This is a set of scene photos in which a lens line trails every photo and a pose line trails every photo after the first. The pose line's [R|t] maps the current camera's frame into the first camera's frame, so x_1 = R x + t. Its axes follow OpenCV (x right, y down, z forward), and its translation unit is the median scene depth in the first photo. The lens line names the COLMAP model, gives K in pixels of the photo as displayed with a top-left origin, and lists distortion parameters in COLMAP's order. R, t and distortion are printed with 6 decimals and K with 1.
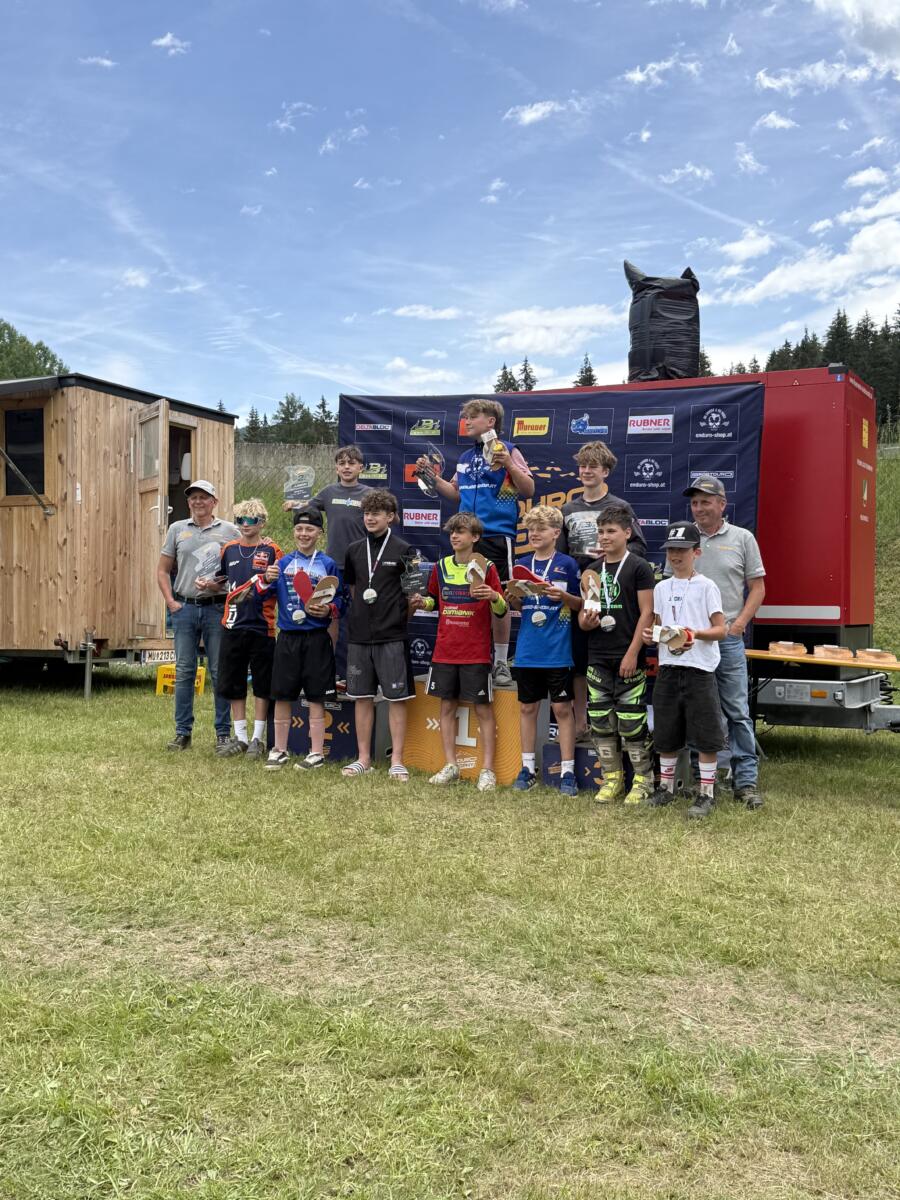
lens RADIAL K [[1254.0, 0, 460.1], [0, 1254.0, 592.6], [0, 0, 1]] dist [0.061041, 0.000000]
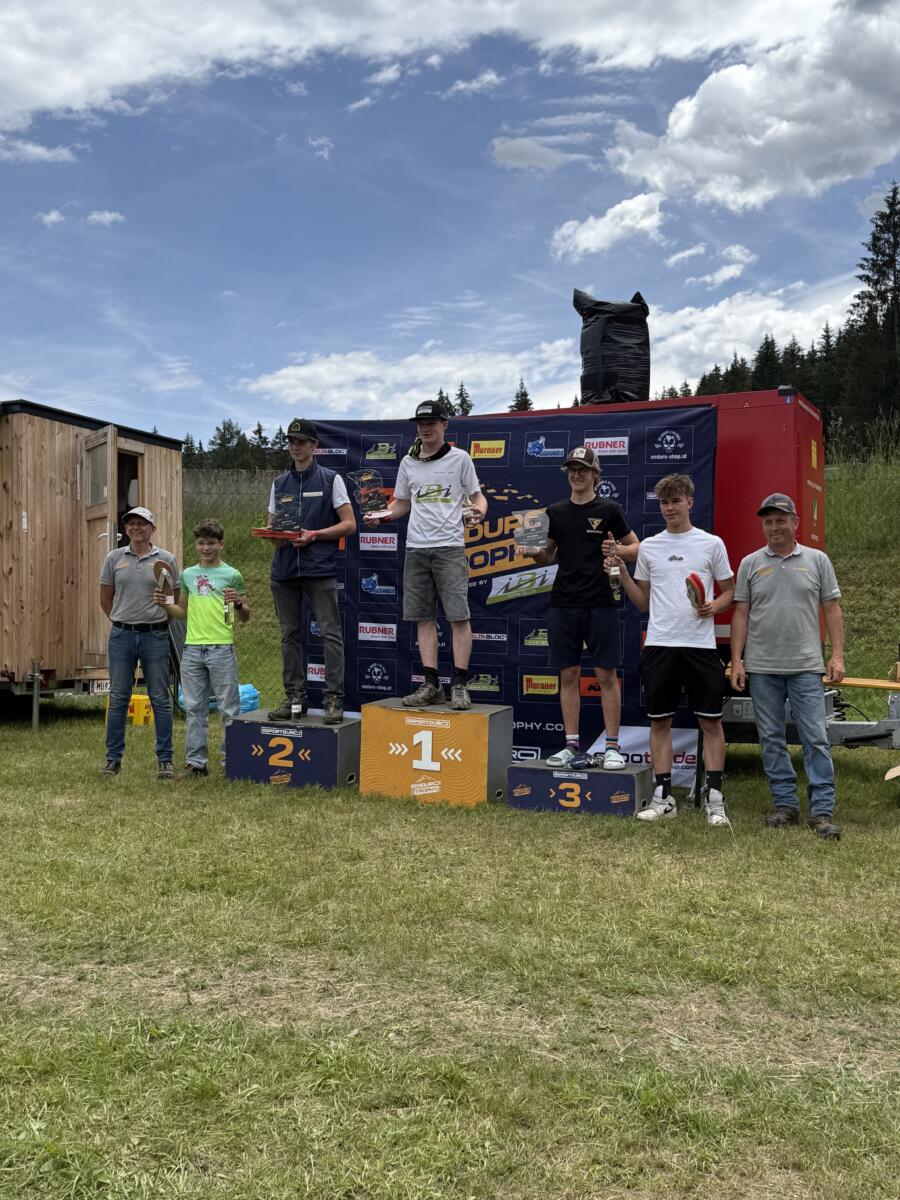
lens RADIAL K [[1254.0, 0, 458.9], [0, 1254.0, 592.4], [0, 0, 1]] dist [0.061041, 0.000000]
pose [[0.998720, -0.013982, 0.048605, -0.016685], [0.014925, 0.999706, -0.019092, 0.000462], [-0.048324, 0.019793, 0.998636, 0.001433]]
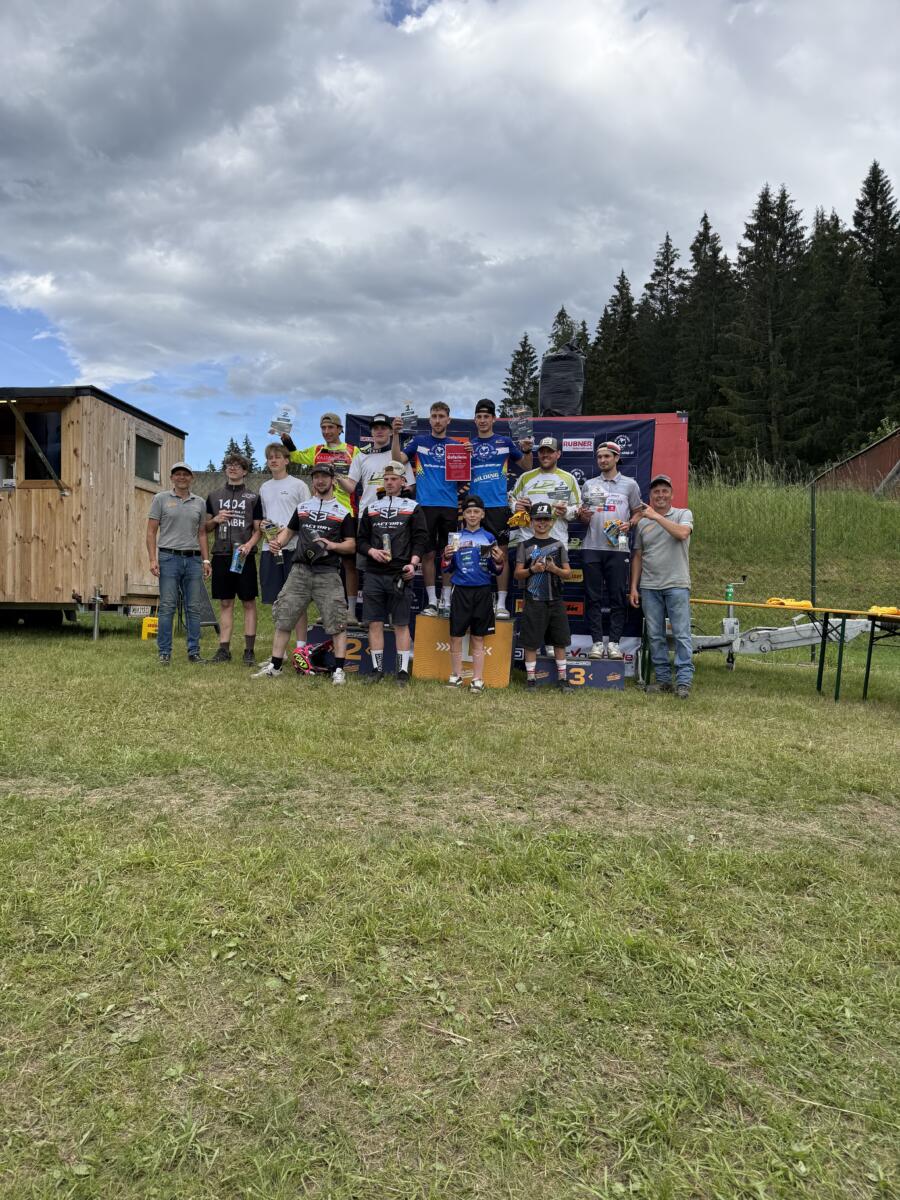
lens RADIAL K [[806.5, 0, 457.1], [0, 806.5, 605.8], [0, 0, 1]] dist [0.034473, -0.038754]
pose [[0.947936, 0.006499, 0.318396, -0.277136], [-0.010841, 0.999871, 0.011869, 0.045546], [-0.318278, -0.014703, 0.947883, 0.133477]]
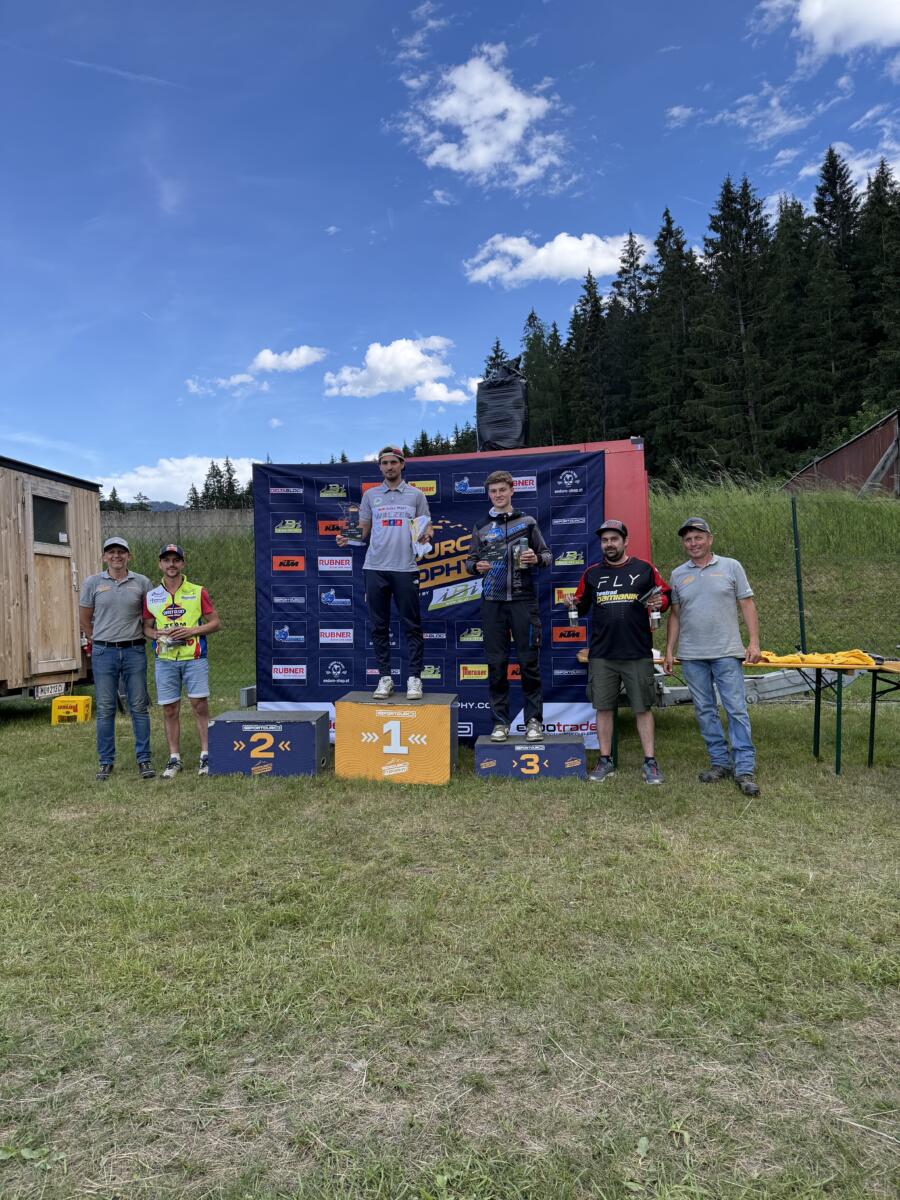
lens RADIAL K [[806.5, 0, 451.0], [0, 806.5, 598.1], [0, 0, 1]] dist [0.034473, -0.038754]
pose [[0.945746, -0.048697, 0.321237, -0.178118], [0.052960, 0.998586, -0.004541, -0.016672], [-0.320562, 0.021307, 0.946988, 0.235847]]
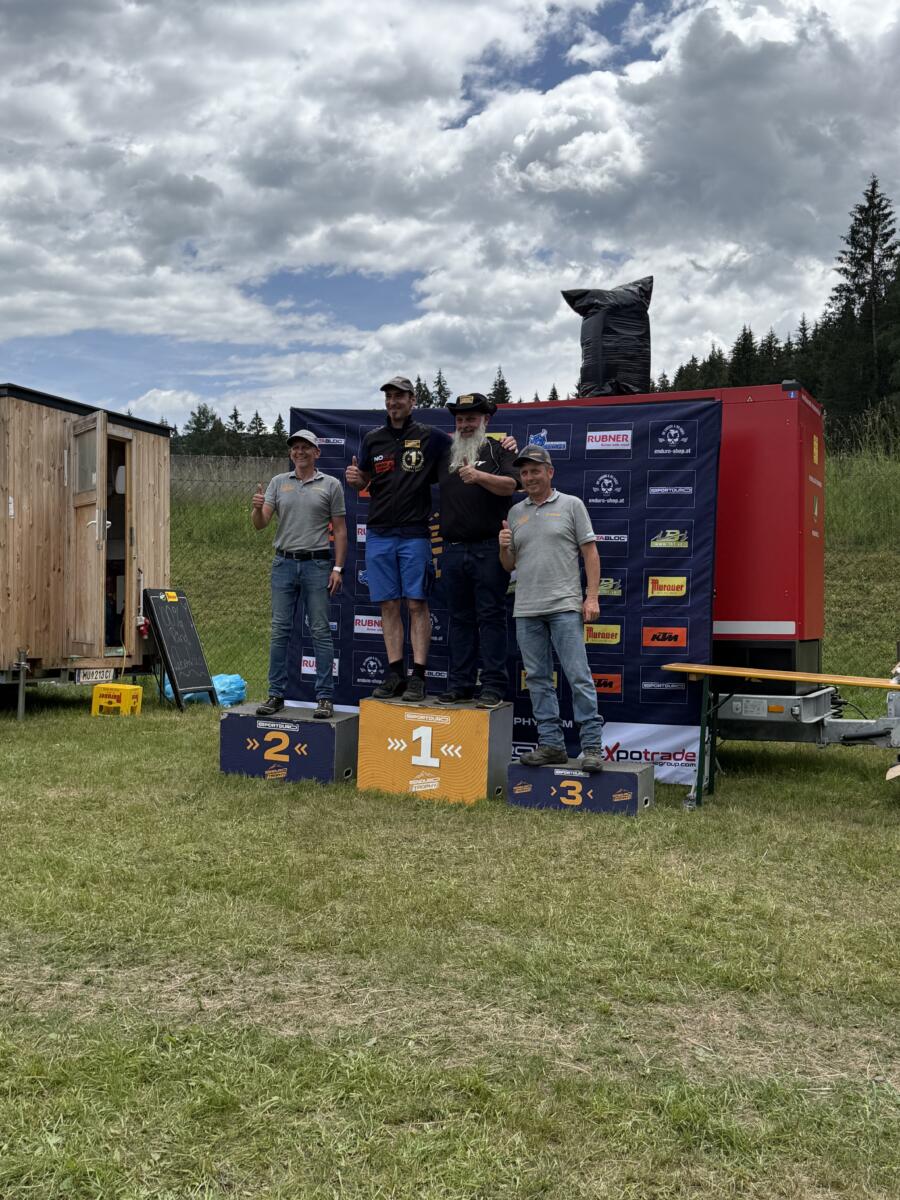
lens RADIAL K [[1254.0, 0, 457.0], [0, 1254.0, 593.6], [0, 0, 1]] dist [0.061041, 0.000000]
pose [[0.997729, -0.004105, 0.067236, -0.035178], [0.004674, 0.999954, -0.008317, -0.004336], [-0.067198, 0.008612, 0.997702, 0.014477]]
